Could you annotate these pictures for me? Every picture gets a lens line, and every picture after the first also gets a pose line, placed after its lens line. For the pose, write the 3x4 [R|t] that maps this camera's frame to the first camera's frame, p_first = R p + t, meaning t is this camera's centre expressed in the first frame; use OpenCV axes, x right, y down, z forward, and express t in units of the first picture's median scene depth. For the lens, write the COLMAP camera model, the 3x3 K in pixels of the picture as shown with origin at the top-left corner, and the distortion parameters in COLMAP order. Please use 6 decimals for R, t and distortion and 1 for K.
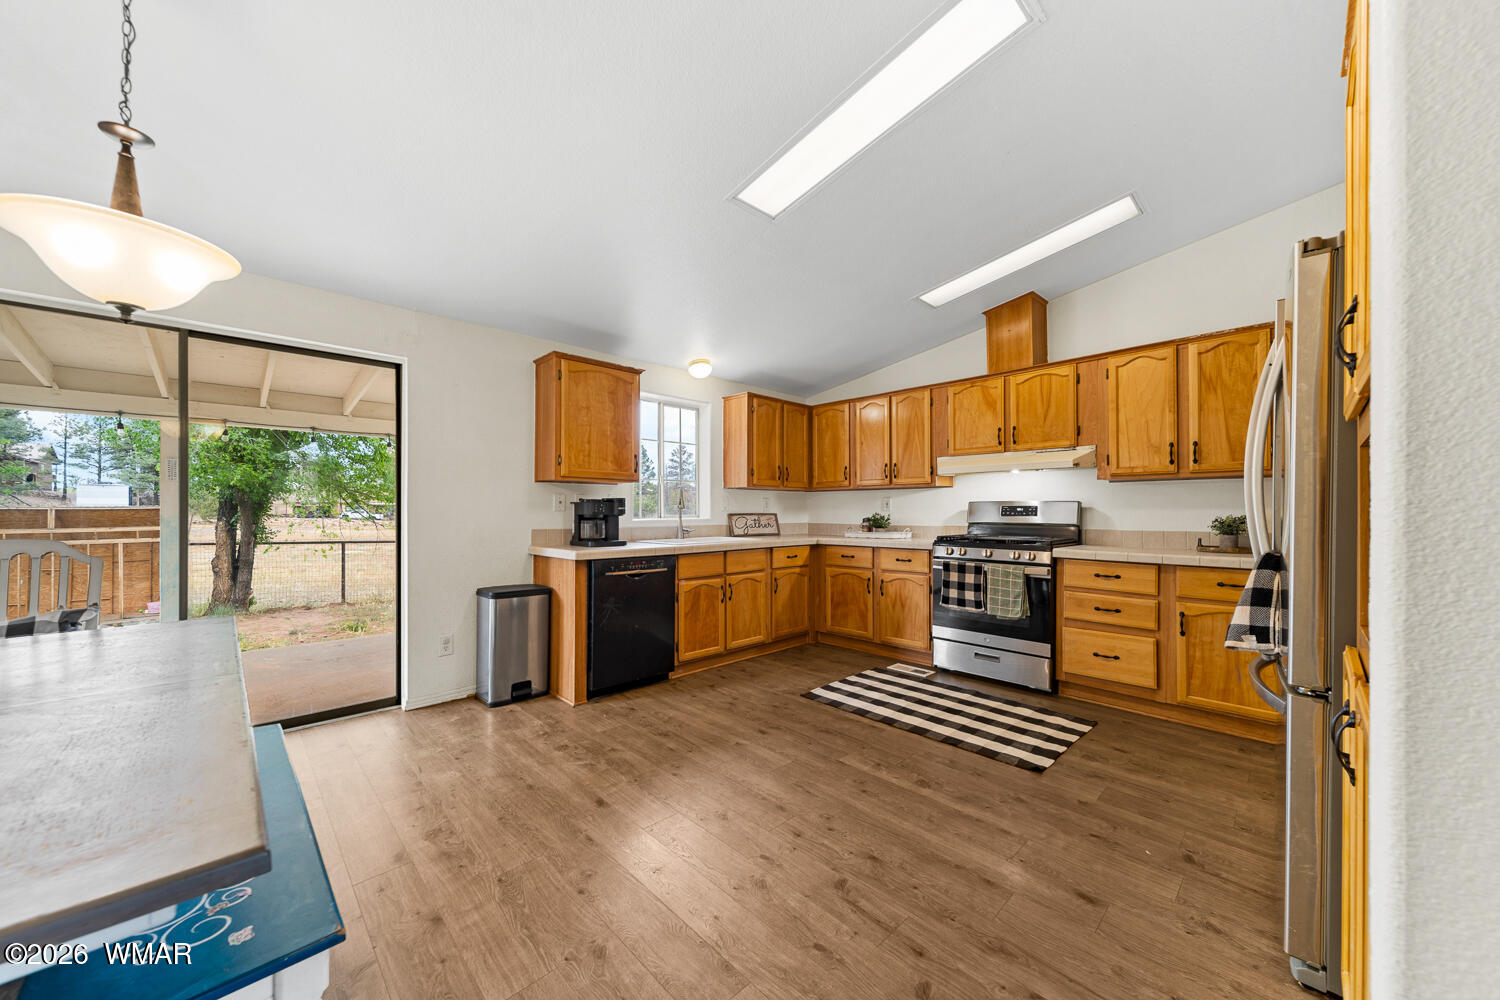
lens RADIAL K [[537.1, 0, 745.2], [0, 537.1, 510.5], [0, 0, 1]] dist [0.008961, -0.001283]
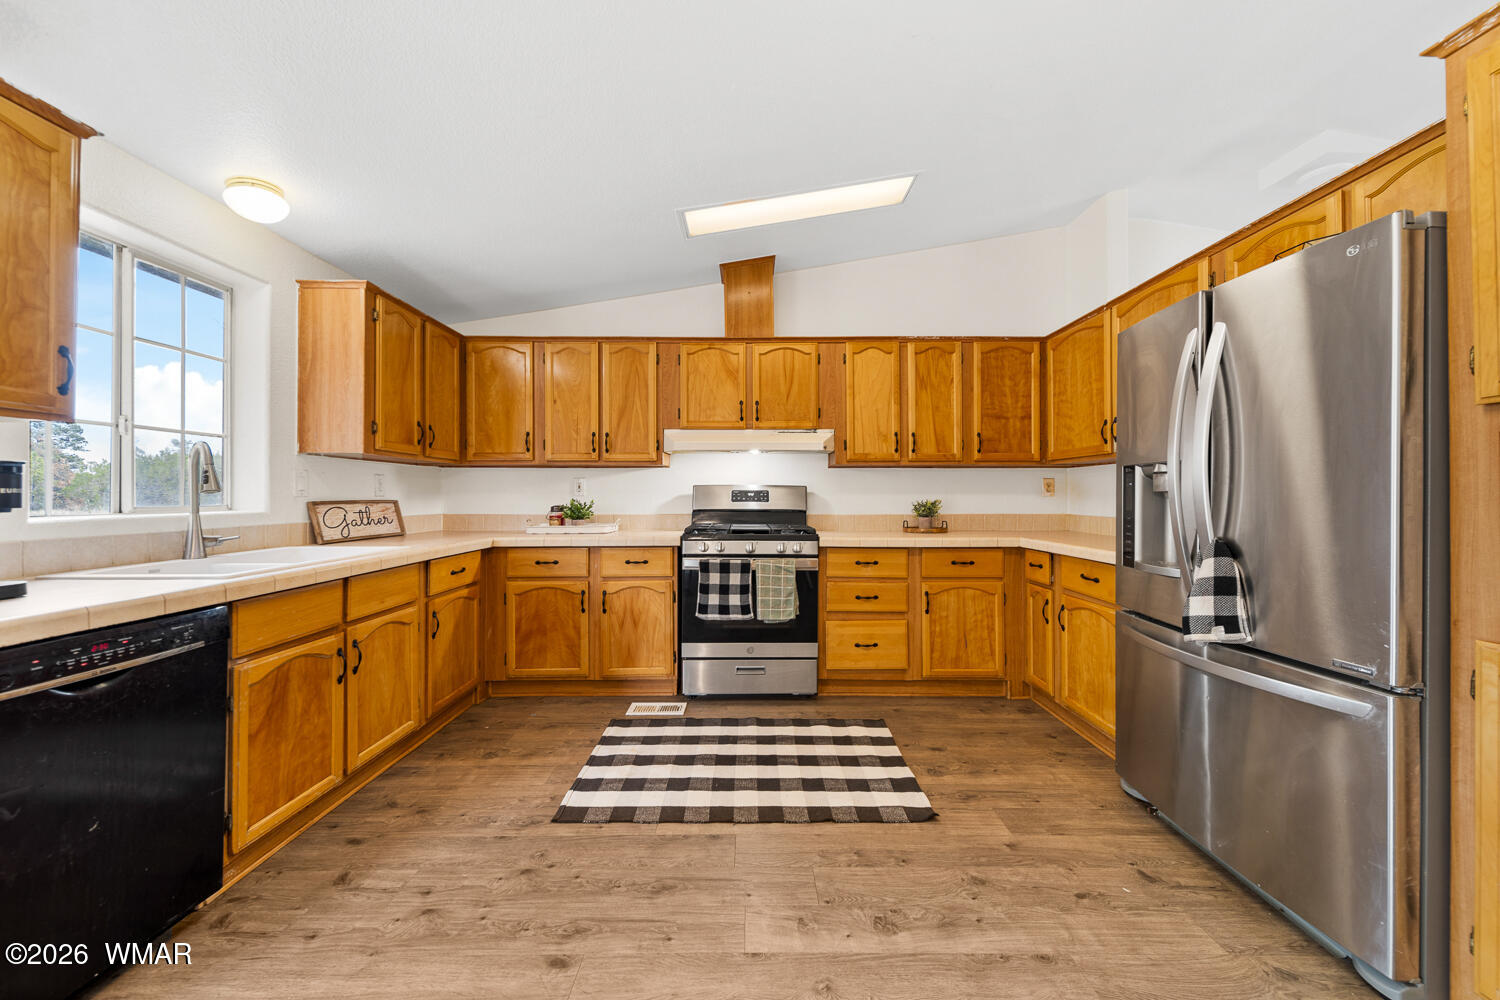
lens RADIAL K [[537.1, 0, 753.9], [0, 537.1, 489.7], [0, 0, 1]] dist [0.008961, -0.001283]
pose [[0.690748, 0.006587, 0.723066, -0.149928], [-0.000476, 0.999962, -0.008654, -0.002157], [-0.723095, 0.005633, 0.690725, 0.409297]]
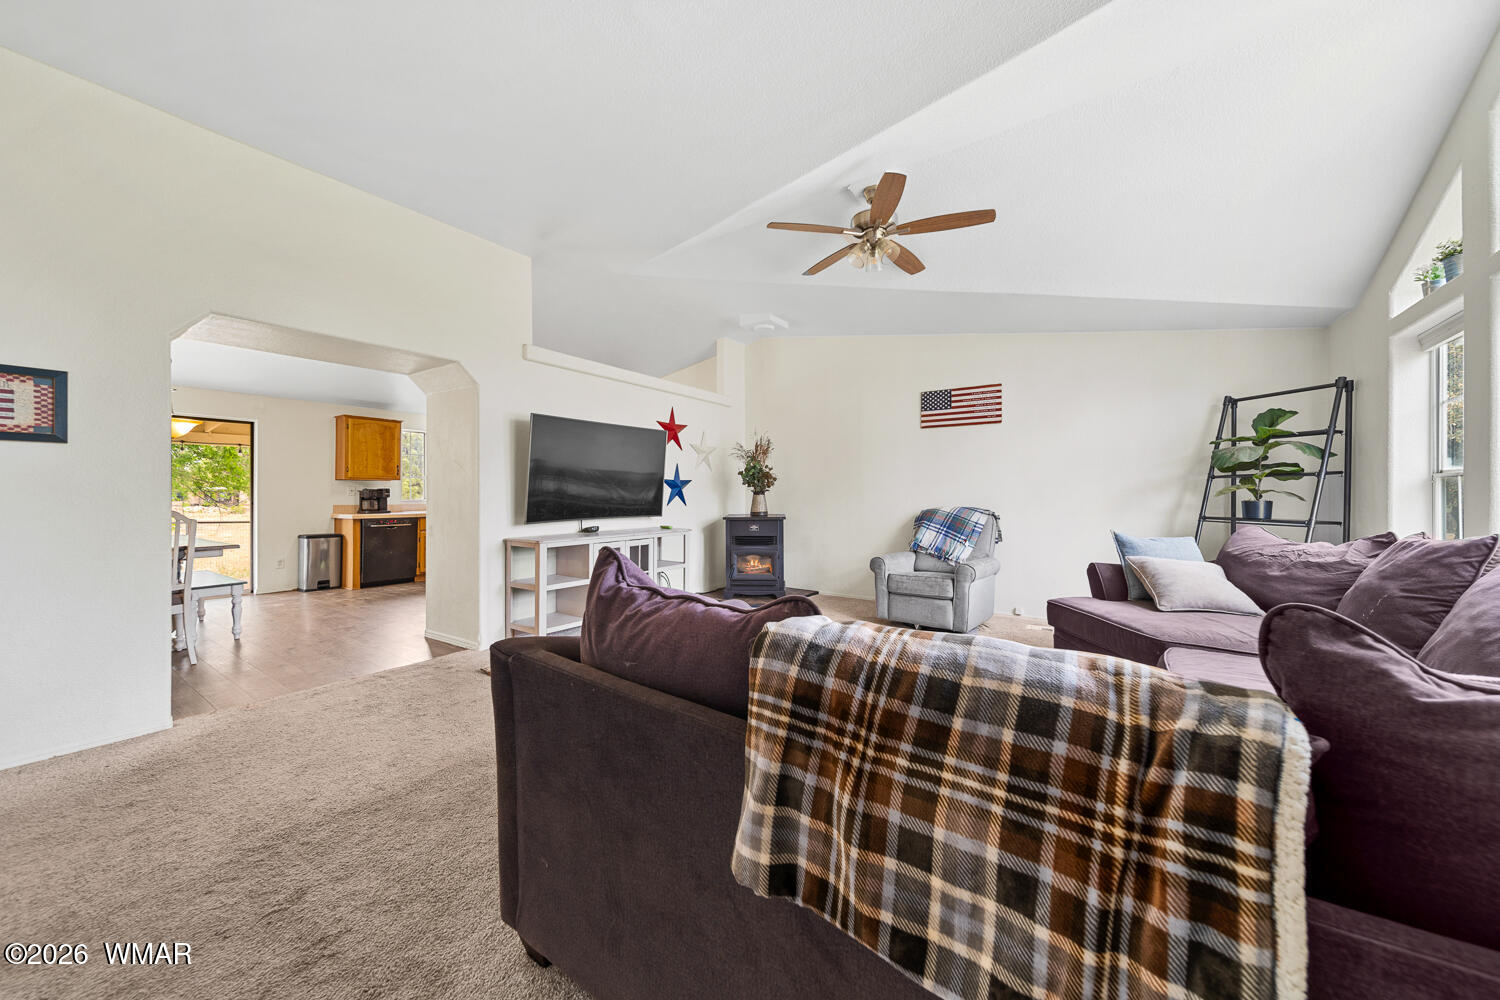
lens RADIAL K [[537.1, 0, 764.5], [0, 537.1, 491.7], [0, 0, 1]] dist [0.008961, -0.001283]
pose [[0.982416, 0.001185, 0.186702, 0.767511], [-0.001003, 0.999999, -0.001069, -0.011212], [-0.186703, 0.000863, 0.982416, -1.198044]]
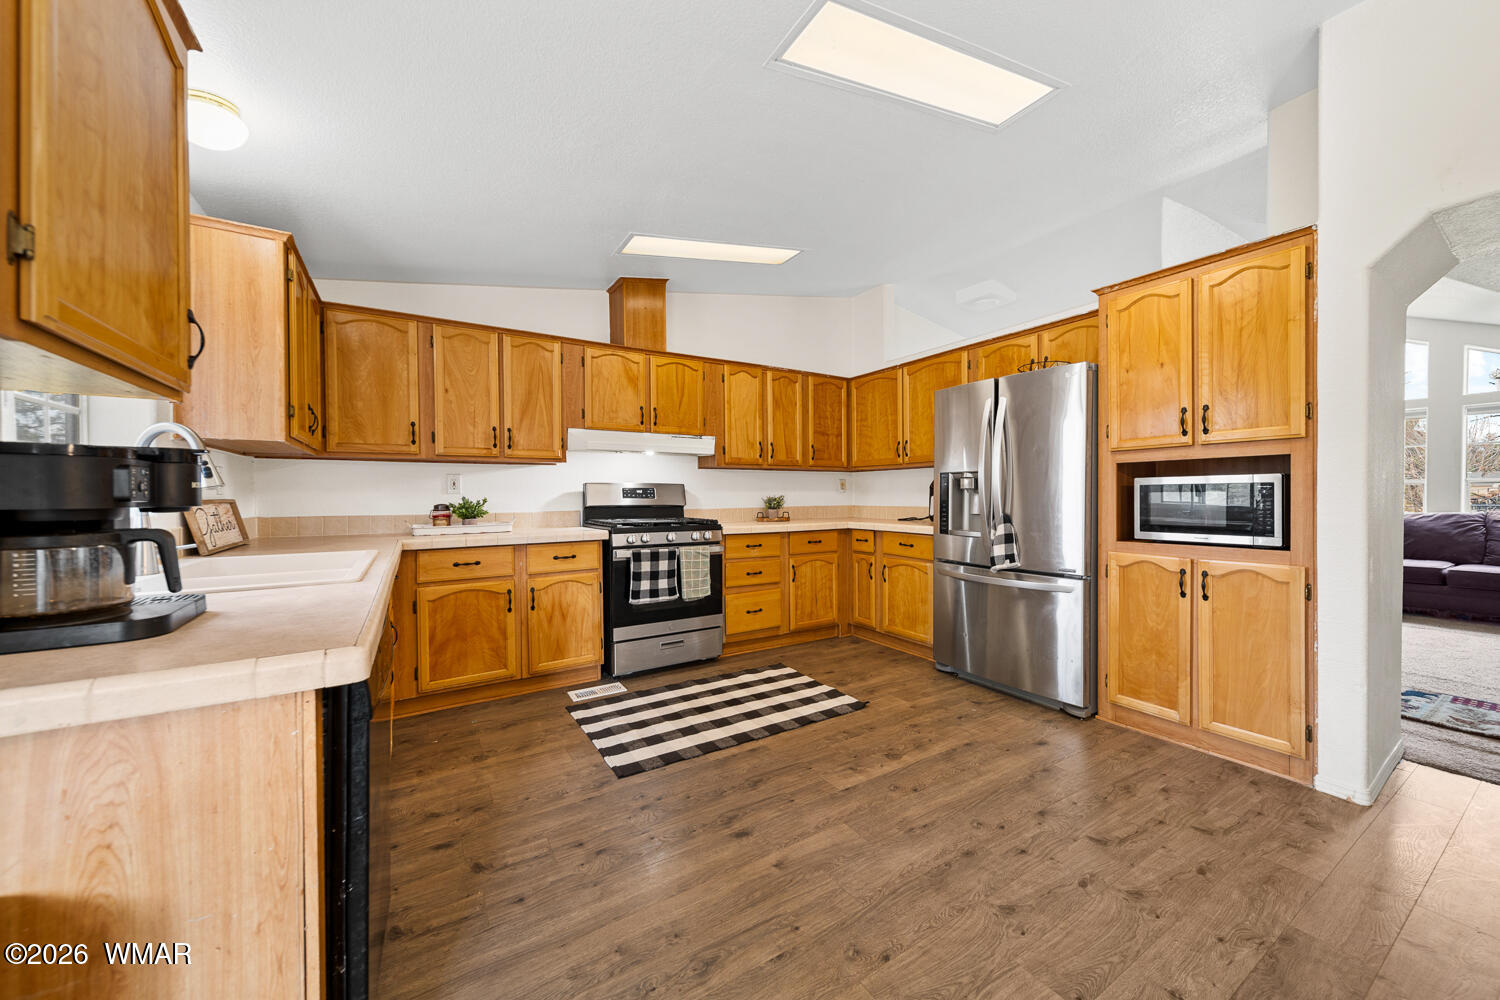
lens RADIAL K [[537.1, 0, 753.4], [0, 537.1, 497.1], [0, 0, 1]] dist [0.008961, -0.001283]
pose [[0.210391, -0.009098, 0.977575, -0.449968], [0.002470, 0.999958, 0.008774, 0.000163], [-0.977614, 0.000569, 0.210405, 0.641587]]
